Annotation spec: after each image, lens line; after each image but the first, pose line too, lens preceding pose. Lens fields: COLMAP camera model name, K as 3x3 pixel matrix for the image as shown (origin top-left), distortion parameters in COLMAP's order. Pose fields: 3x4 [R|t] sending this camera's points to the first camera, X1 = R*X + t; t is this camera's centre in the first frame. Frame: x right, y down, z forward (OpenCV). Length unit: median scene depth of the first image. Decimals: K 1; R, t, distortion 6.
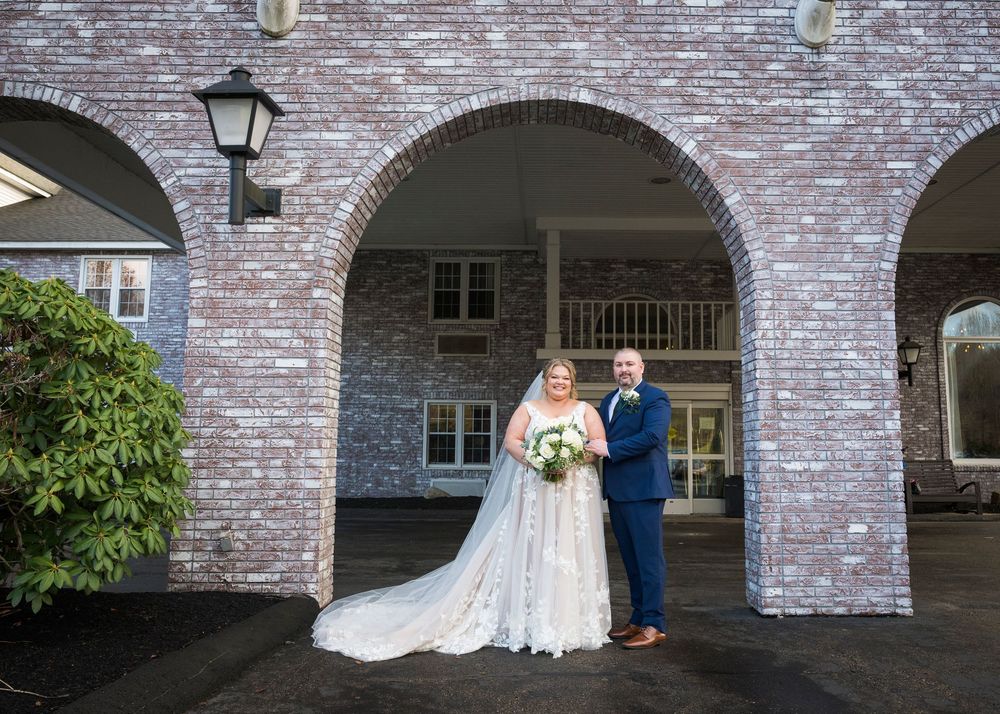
lens RADIAL K [[827.4, 0, 539.9], [0, 827.4, 344.2], [0, 0, 1]] dist [-0.006903, 0.001461]
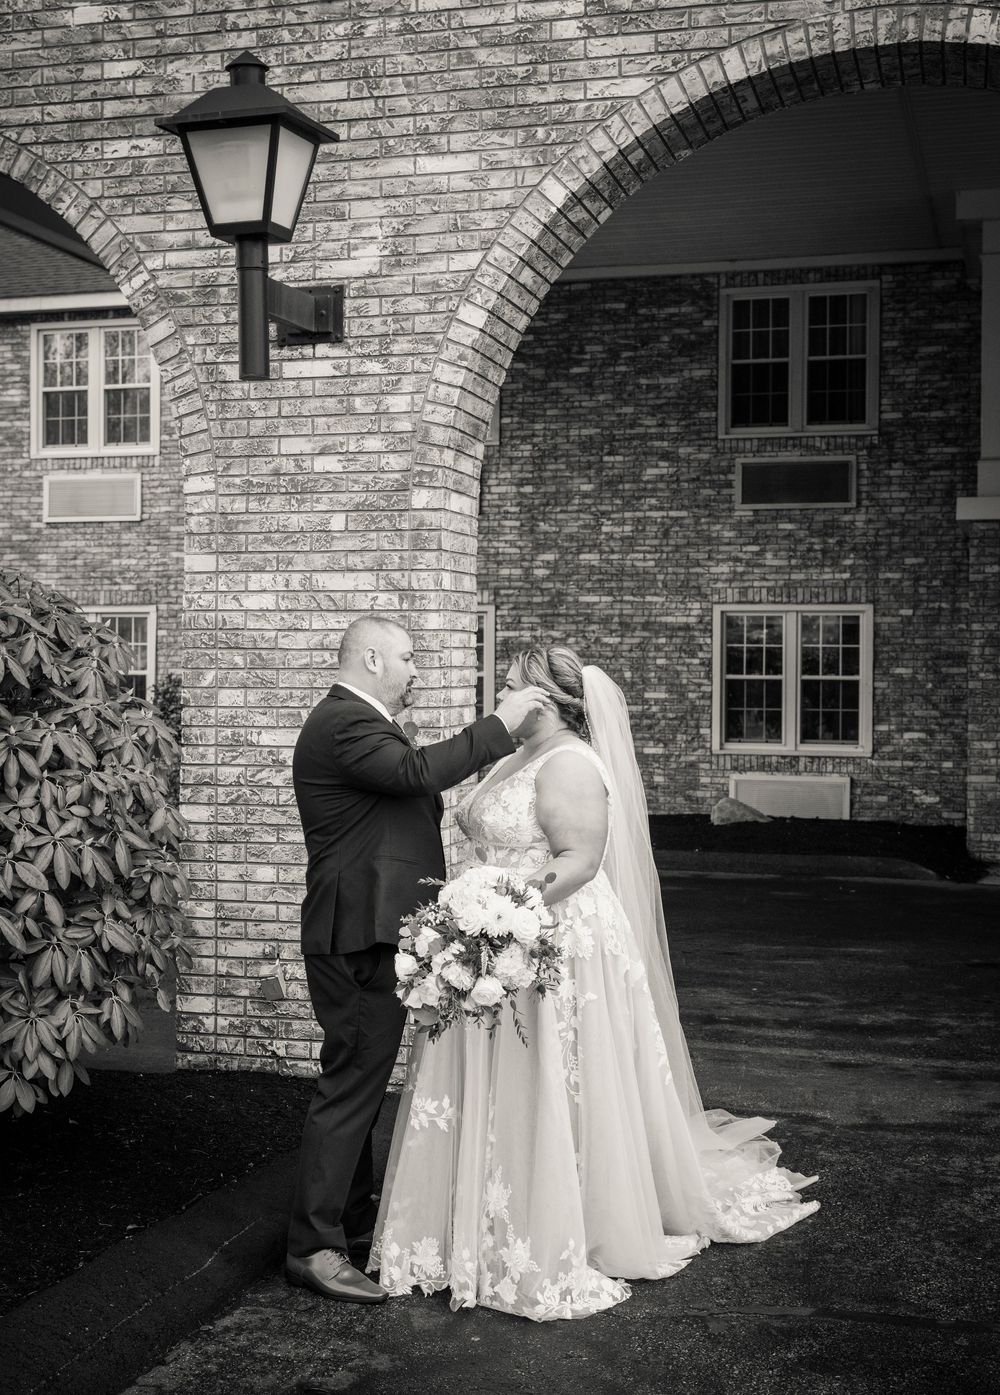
lens RADIAL K [[1834.8, 0, 495.9], [0, 1834.8, 678.3], [0, 0, 1]] dist [-0.011190, 0.026941]
pose [[0.960904, 0.002321, -0.276872, 0.076109], [0.036748, 0.990050, 0.135835, -0.099793], [0.274432, -0.140699, 0.951257, -0.045651]]
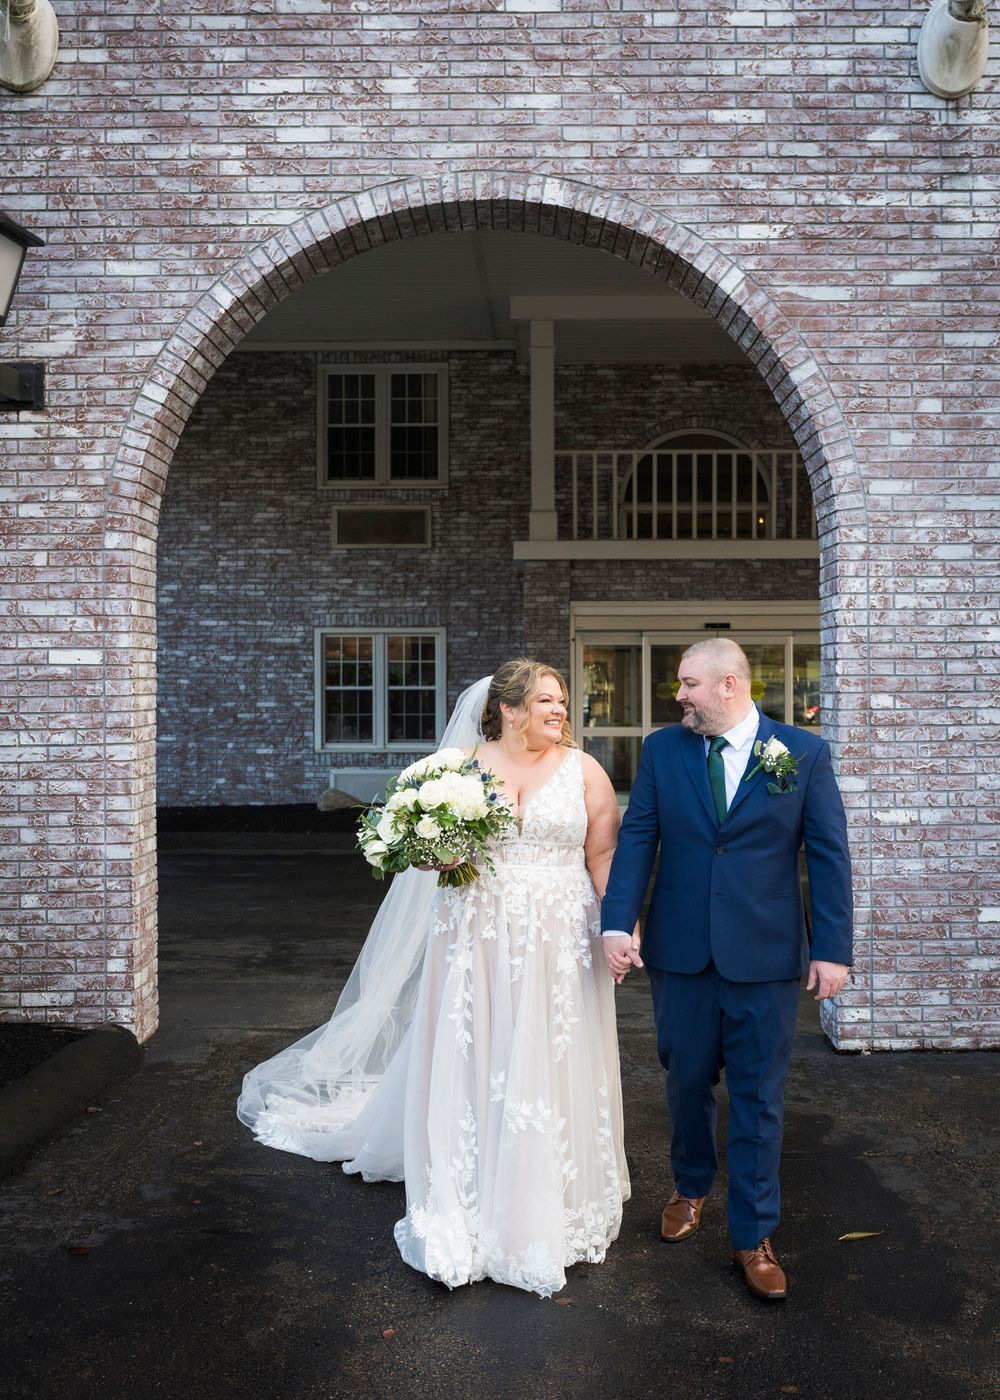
lens RADIAL K [[1589.4, 0, 534.6], [0, 1589.4, 669.9], [0, 0, 1]] dist [-0.011111, 0.021621]
pose [[0.999898, -0.010231, -0.009990, 0.048708], [0.011430, 0.991648, 0.128466, -0.110280], [0.008593, -0.128567, 0.991664, -0.155978]]
